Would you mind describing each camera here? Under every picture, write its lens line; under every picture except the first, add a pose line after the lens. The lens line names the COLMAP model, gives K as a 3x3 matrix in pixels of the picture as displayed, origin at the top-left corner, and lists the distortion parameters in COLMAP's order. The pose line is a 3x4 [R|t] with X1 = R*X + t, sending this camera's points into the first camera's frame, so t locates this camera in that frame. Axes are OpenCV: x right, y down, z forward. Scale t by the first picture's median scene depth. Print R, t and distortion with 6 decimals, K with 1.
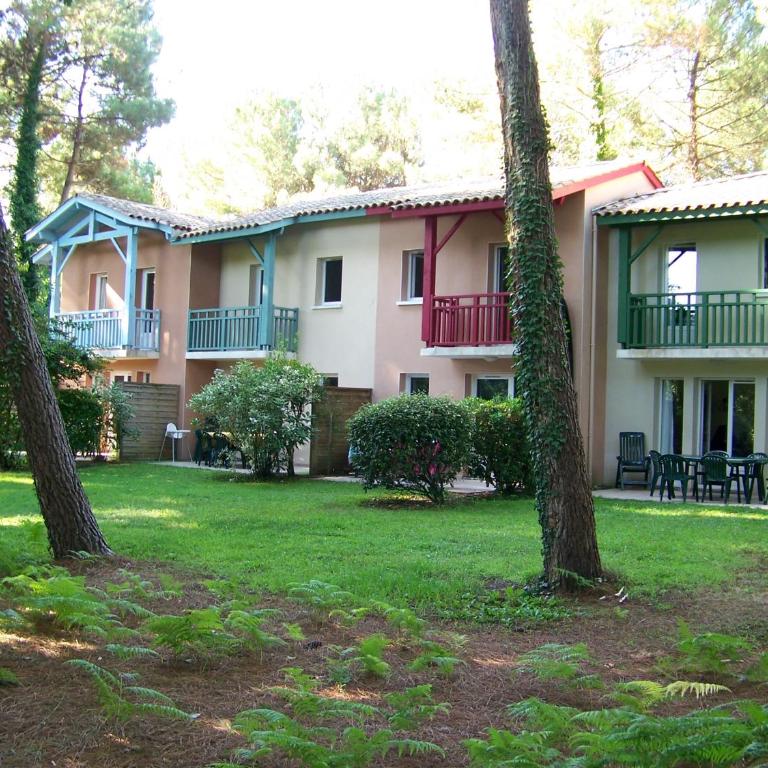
lens RADIAL K [[1045.2, 0, 384.0], [0, 1045.2, 384.0], [0, 0, 1]] dist [-0.121379, 0.101420]
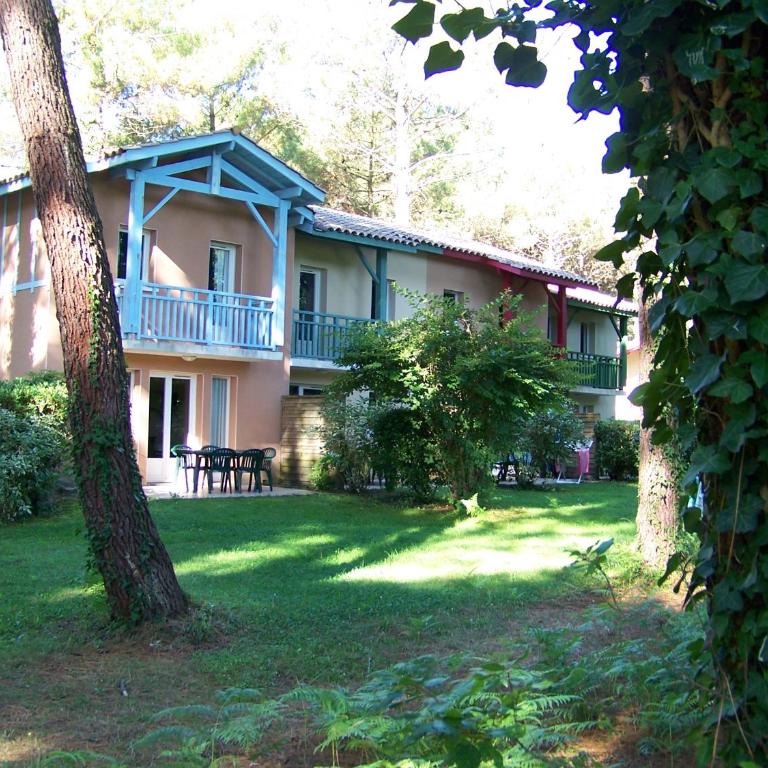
lens RADIAL K [[1045.2, 0, 384.0], [0, 1045.2, 384.0], [0, 0, 1]] dist [-0.121379, 0.101420]
pose [[0.151413, 0.014284, 0.988367, -0.999991], [-0.078432, 0.996917, -0.002392, -0.014633], [-0.985354, -0.077157, 0.152066, 0.782953]]
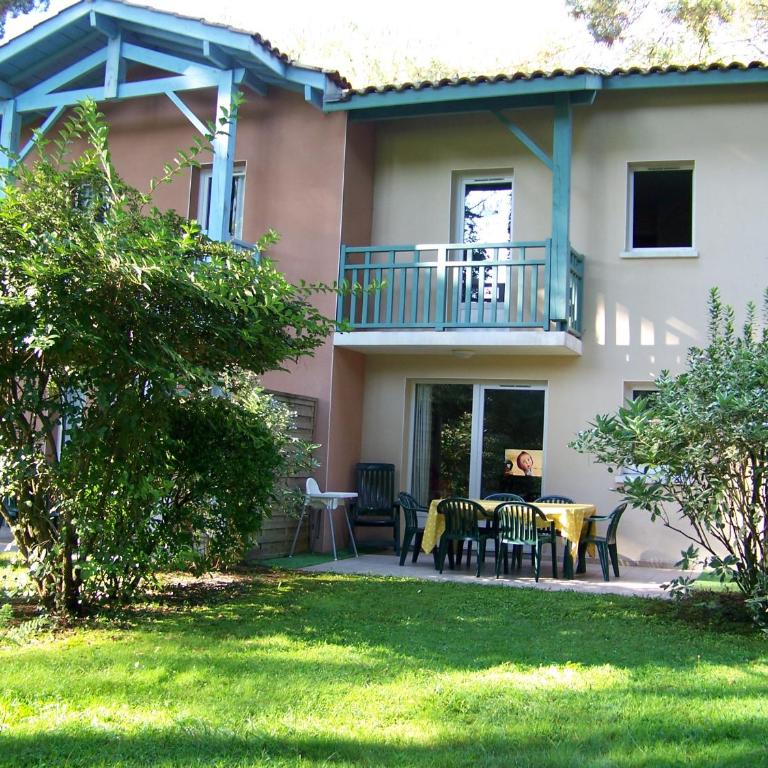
lens RADIAL K [[1045.2, 0, 384.0], [0, 1045.2, 384.0], [0, 0, 1]] dist [-0.121379, 0.101420]
pose [[0.958165, 0.027633, 0.284881, -0.302506], [-0.028402, 0.999596, -0.001433, -0.006309], [-0.284805, -0.006718, 0.958562, 0.508800]]
